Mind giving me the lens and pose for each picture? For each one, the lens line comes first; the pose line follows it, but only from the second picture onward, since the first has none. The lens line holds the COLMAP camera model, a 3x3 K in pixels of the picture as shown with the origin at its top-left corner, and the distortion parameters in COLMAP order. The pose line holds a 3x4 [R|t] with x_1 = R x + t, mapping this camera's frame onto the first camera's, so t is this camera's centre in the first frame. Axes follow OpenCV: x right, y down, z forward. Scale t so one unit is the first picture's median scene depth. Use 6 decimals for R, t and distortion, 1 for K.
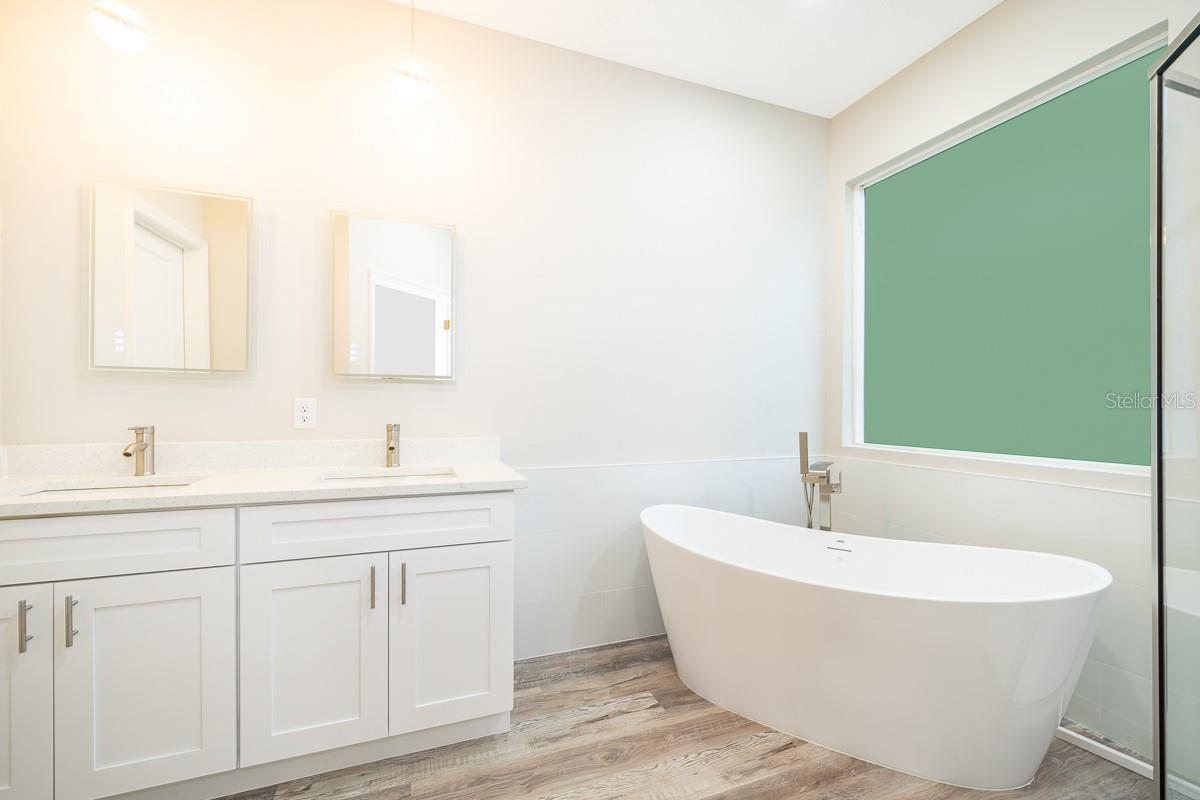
lens RADIAL K [[490.1, 0, 602.5], [0, 490.1, 406.2], [0, 0, 1]] dist [-0.000541, 0.000013]
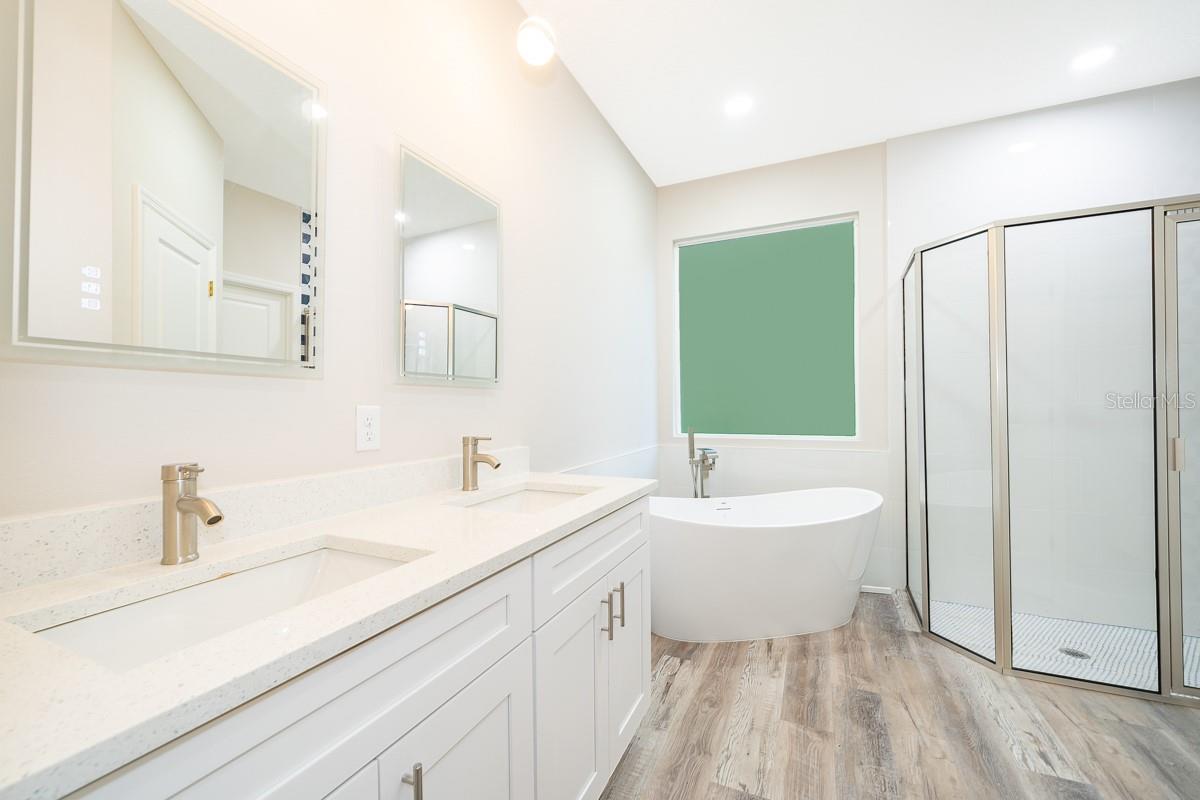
lens RADIAL K [[489.8, 0, 600.0], [0, 489.8, 400.0], [0, 0, 1]] dist [0.000289, 0.000023]
pose [[0.706351, -0.001699, 0.707859, -0.953702], [0.009367, 0.999932, -0.006947, -0.017629], [-0.707800, 0.011538, 0.706319, 0.319914]]
